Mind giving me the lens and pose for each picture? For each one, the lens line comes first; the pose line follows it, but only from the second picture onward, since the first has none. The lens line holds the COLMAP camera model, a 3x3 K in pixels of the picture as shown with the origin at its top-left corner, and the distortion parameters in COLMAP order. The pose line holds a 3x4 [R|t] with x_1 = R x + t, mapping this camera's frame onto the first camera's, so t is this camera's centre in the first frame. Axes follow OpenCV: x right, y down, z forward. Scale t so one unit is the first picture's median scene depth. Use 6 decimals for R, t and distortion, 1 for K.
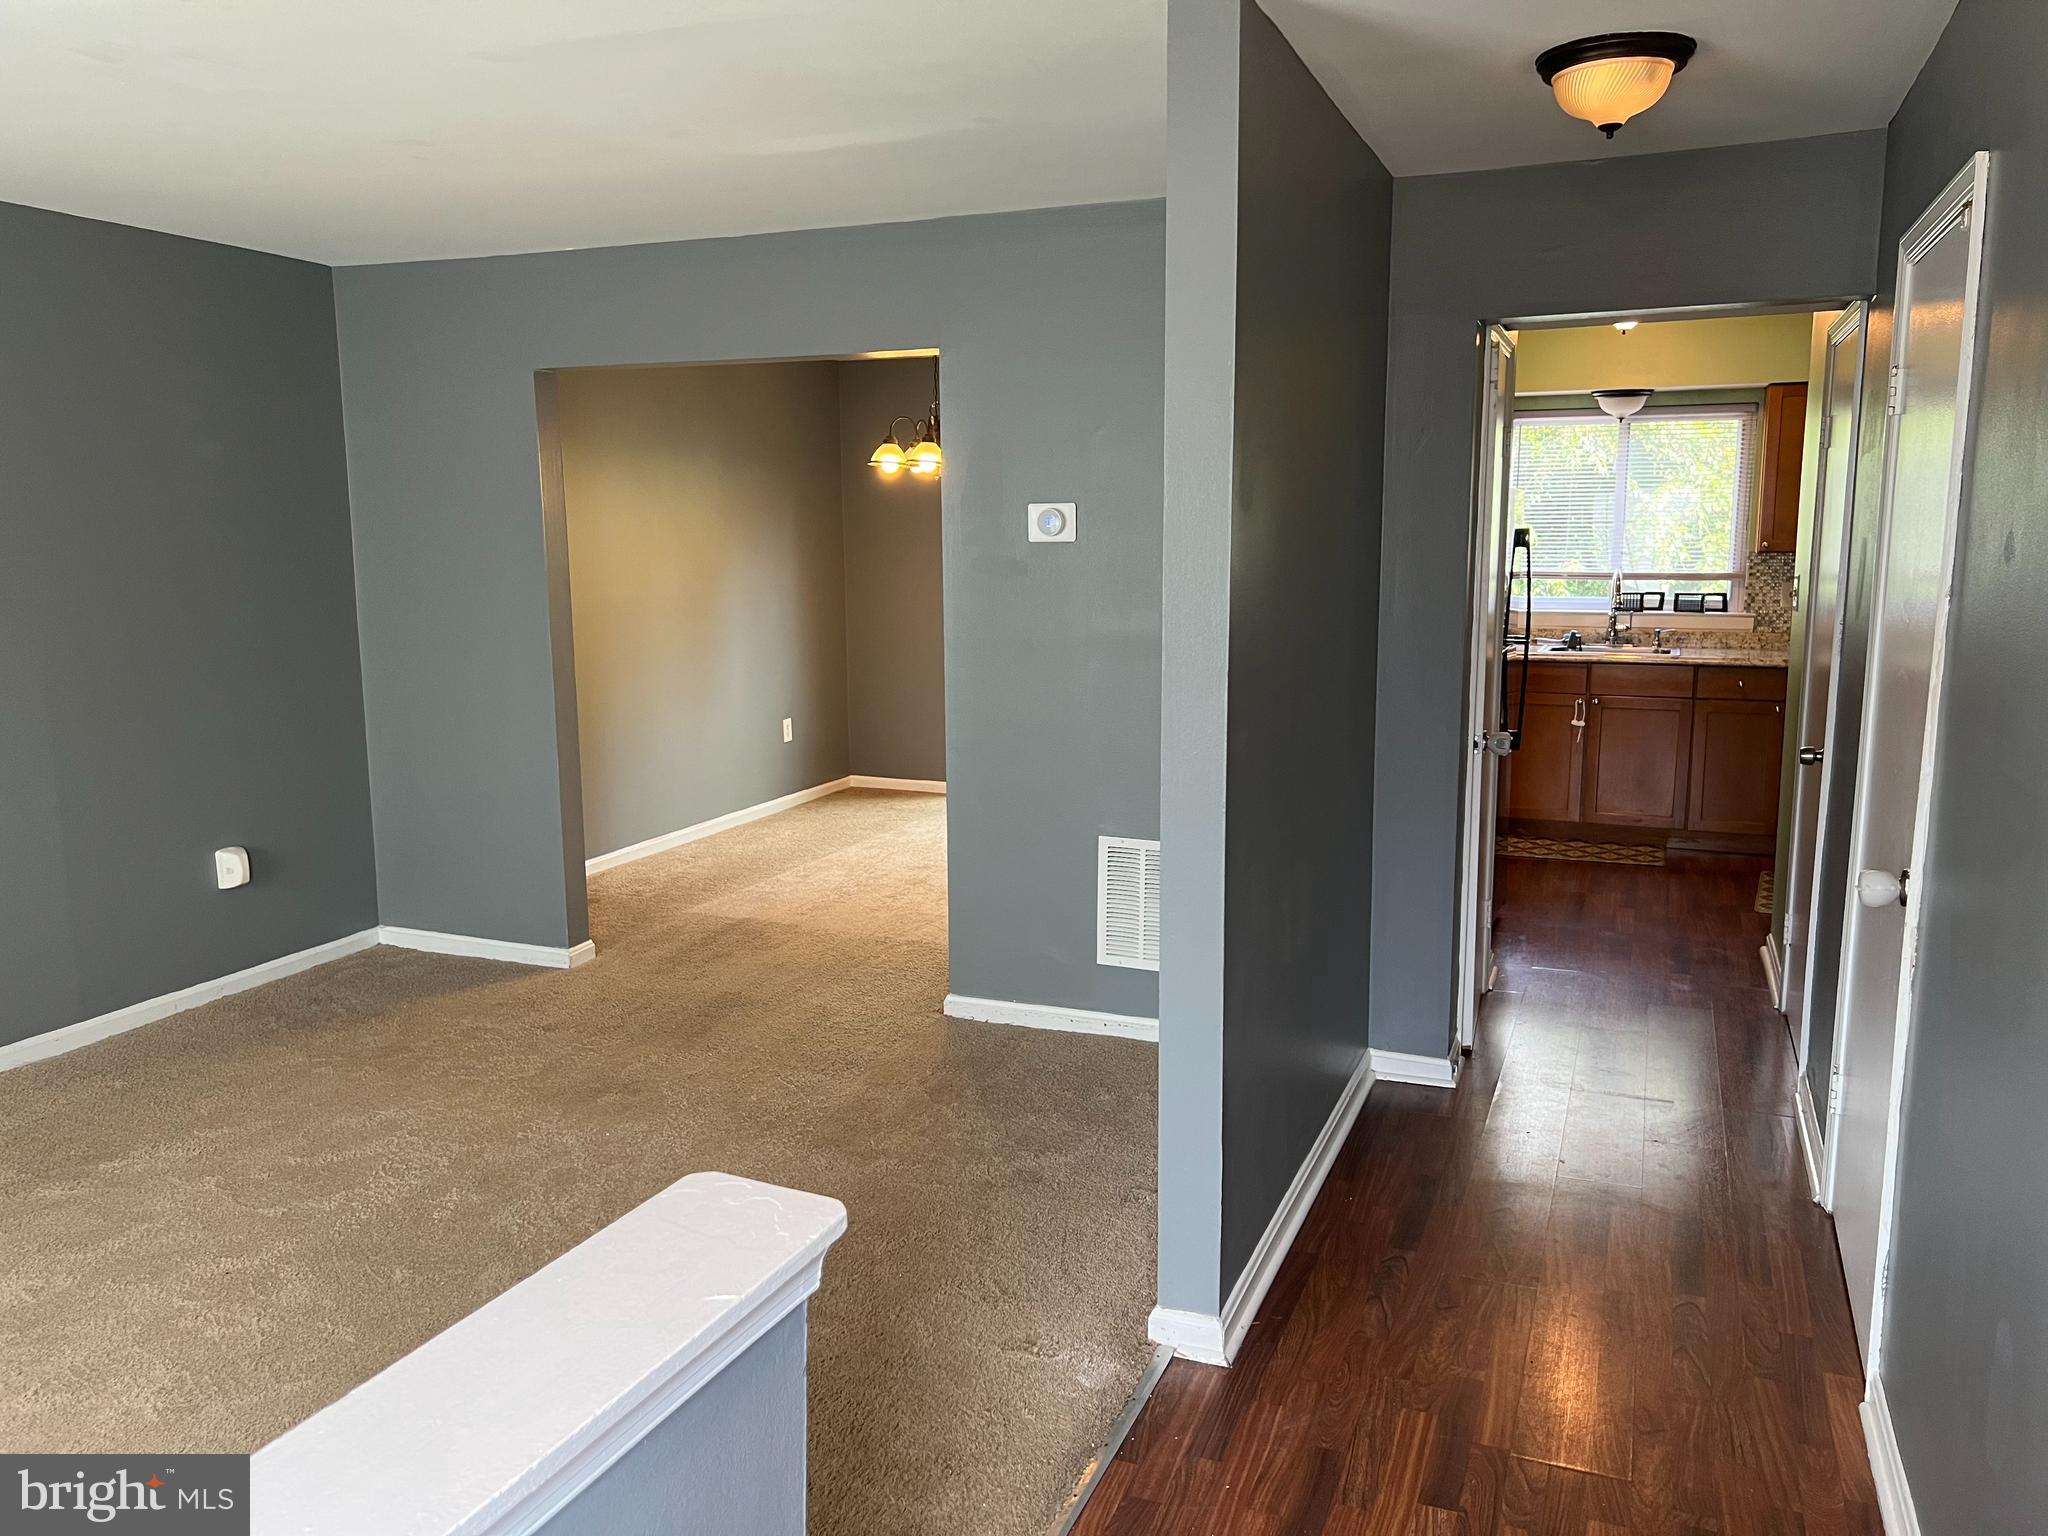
lens RADIAL K [[1546.6, 0, 1027.4], [0, 1546.6, 768.7], [0, 0, 1]] dist [0.083902, -0.098875]
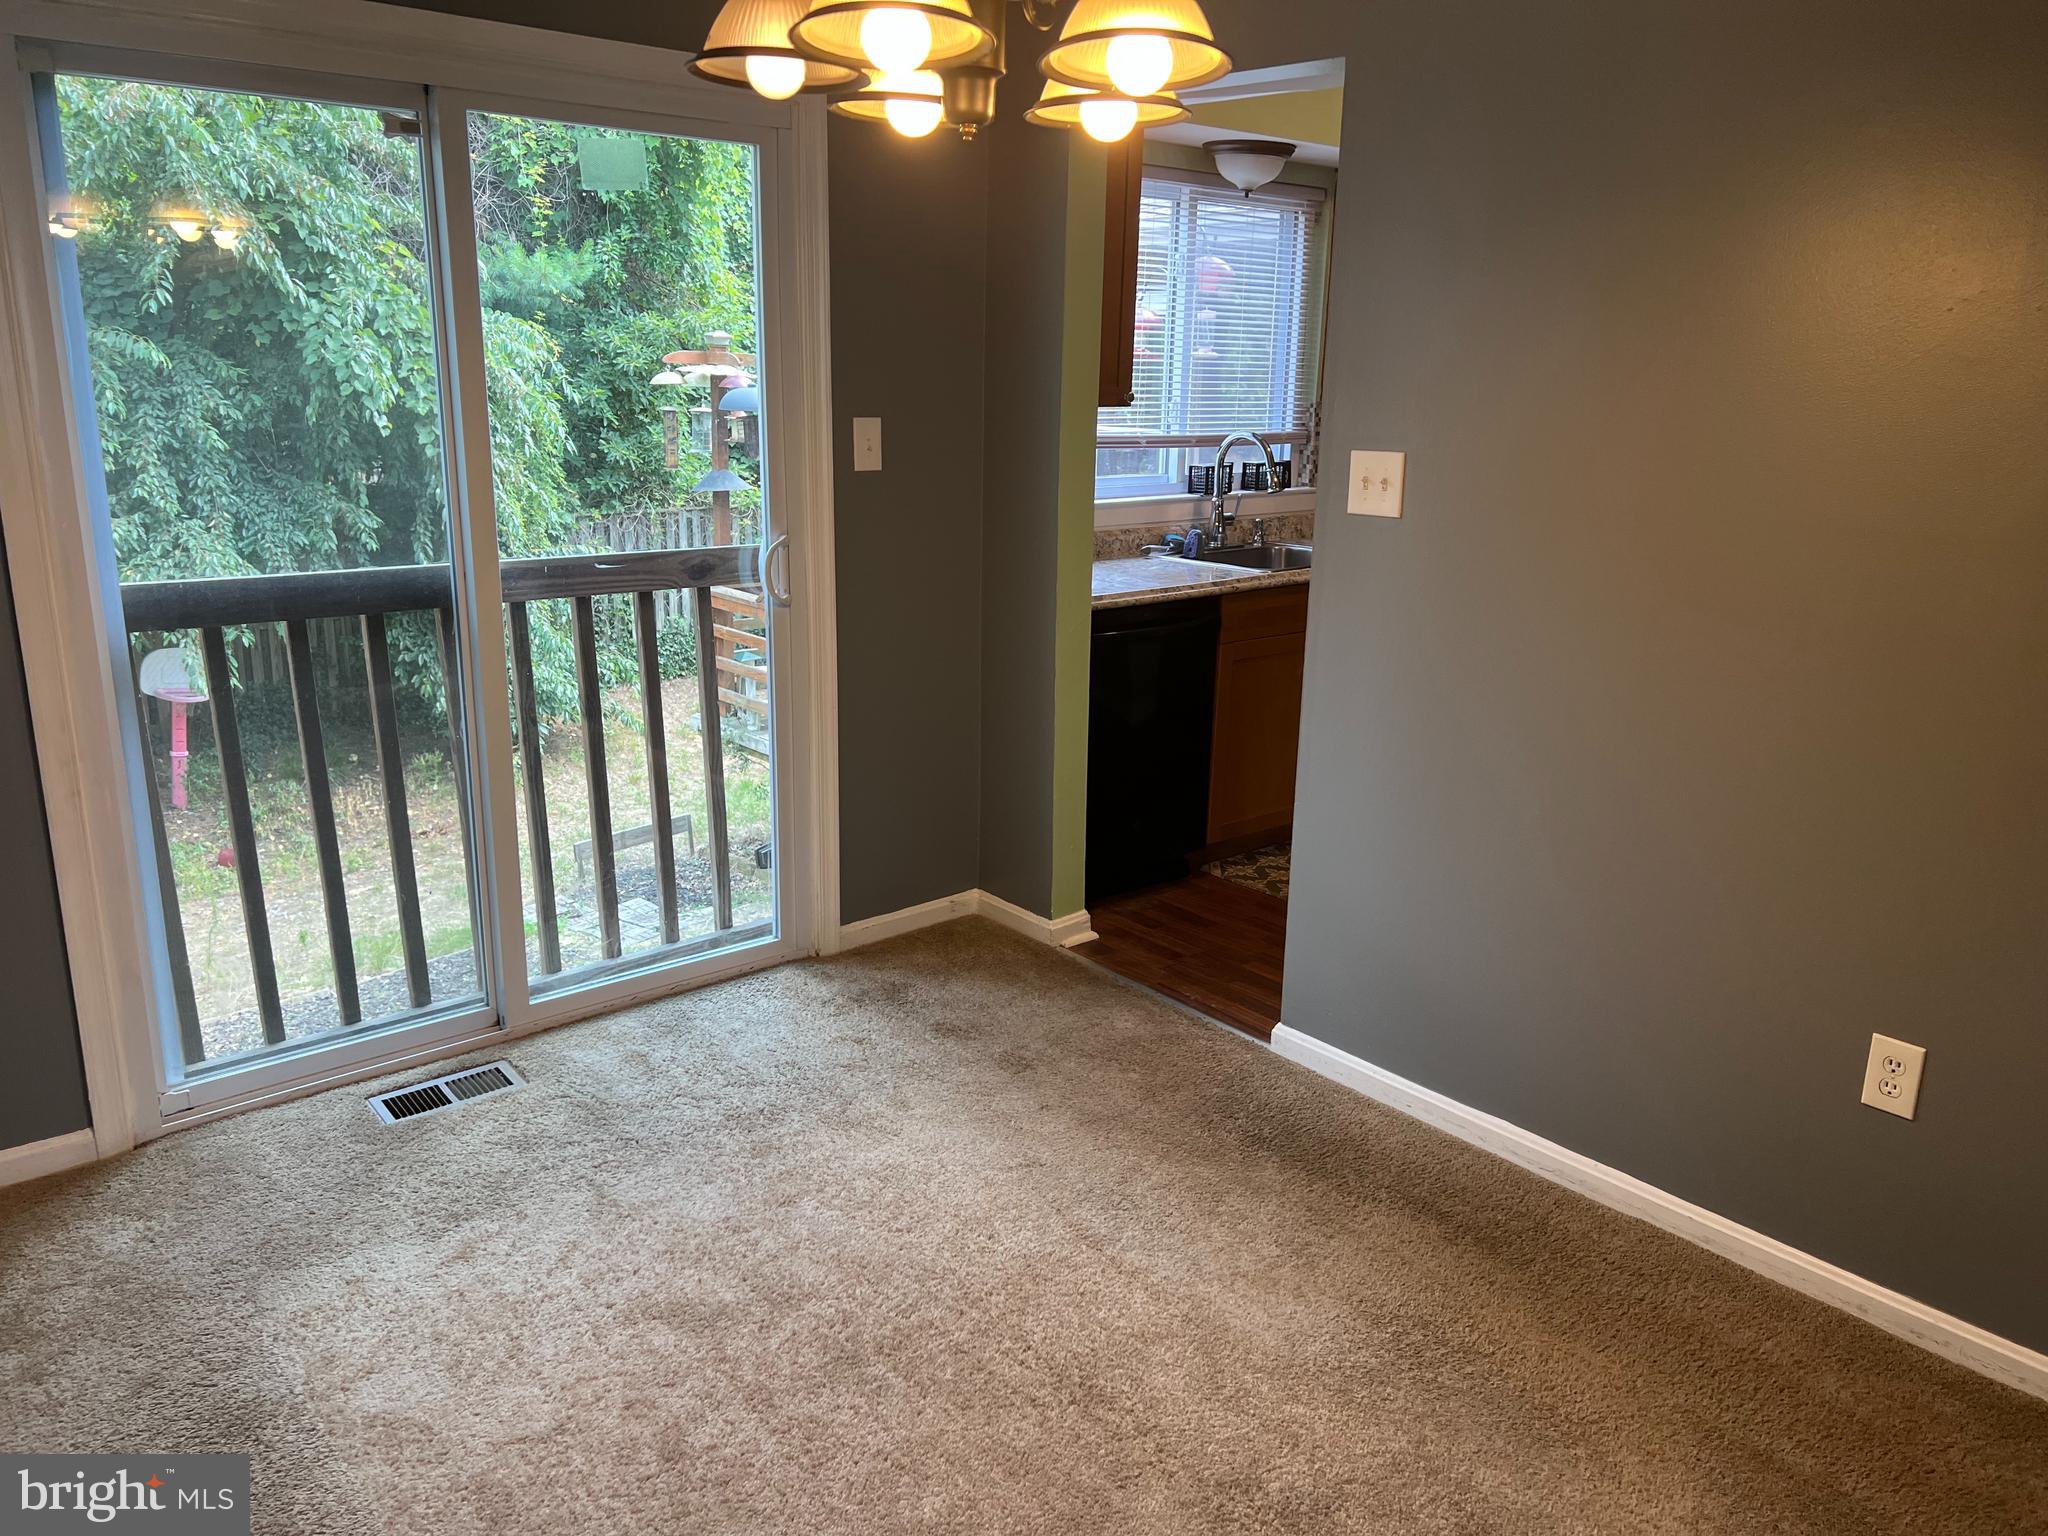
lens RADIAL K [[1542.2, 0, 1032.2], [0, 1542.2, 756.3], [0, 0, 1]] dist [0.094288, -0.118154]
pose [[0.448173, -0.210437, 0.868825, -0.403442], [0.118925, 0.977295, 0.175363, -0.185375], [-0.886001, 0.024732, 0.463024, 1.217373]]
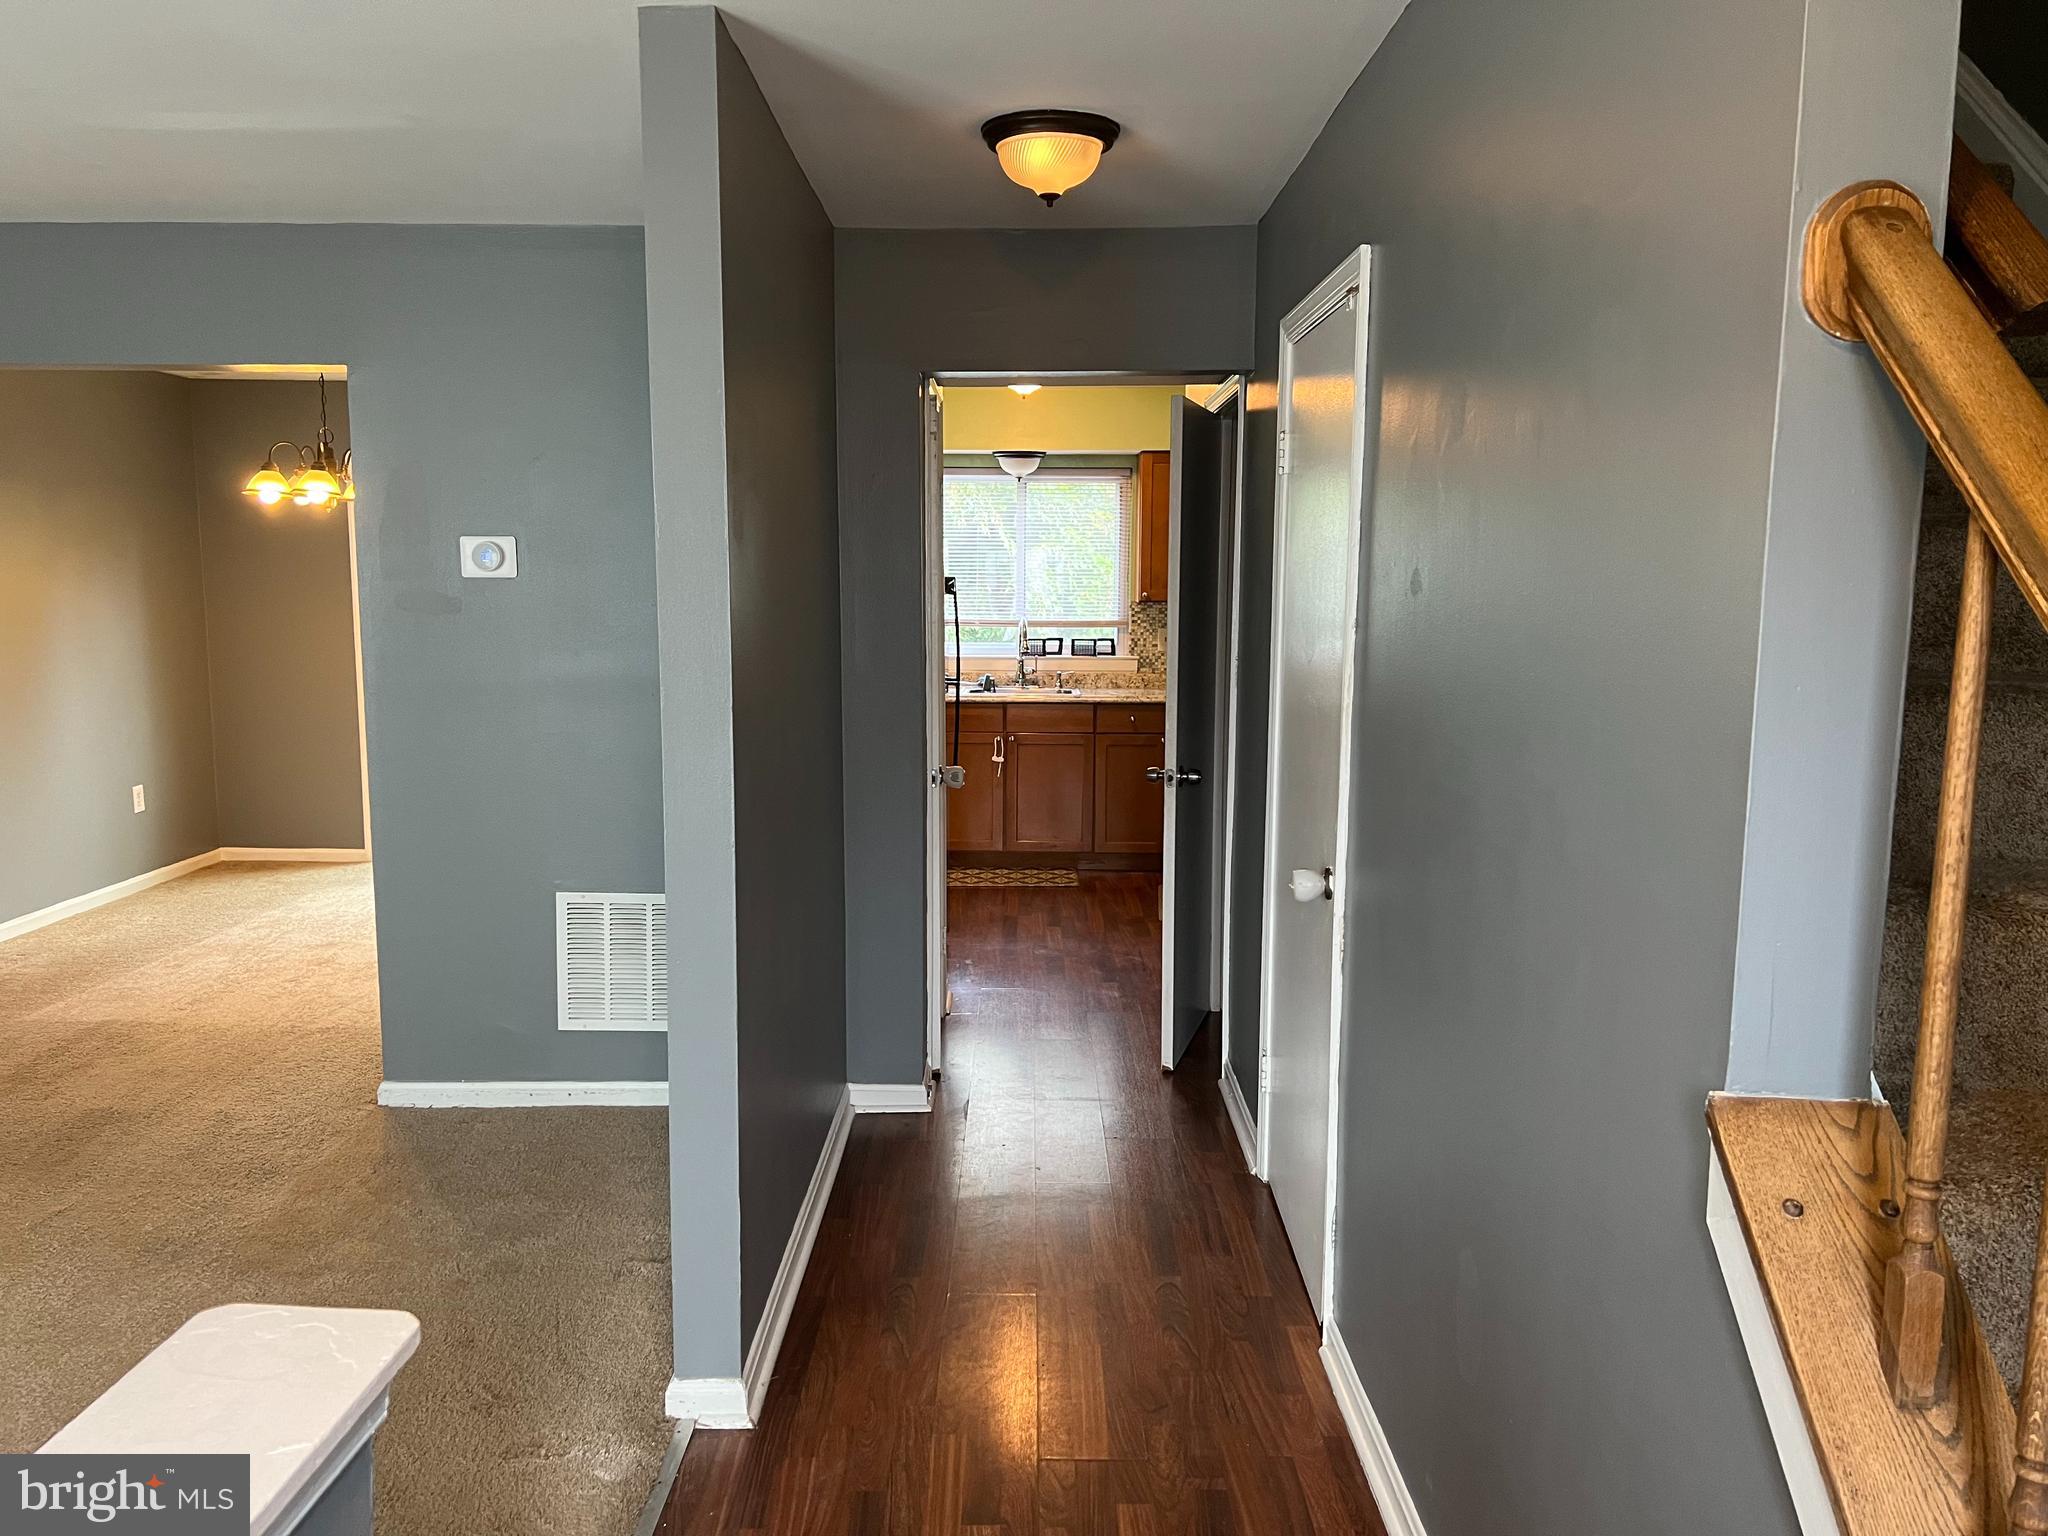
lens RADIAL K [[1542.4, 0, 1020.7], [0, 1542.4, 776.9], [0, 0, 1]] dist [0.070710, -0.083160]
pose [[0.928299, -0.038370, 0.369851, -0.035784], [0.048822, 0.998628, -0.018938, 0.005047], [-0.368617, 0.035637, 0.928898, 0.020535]]
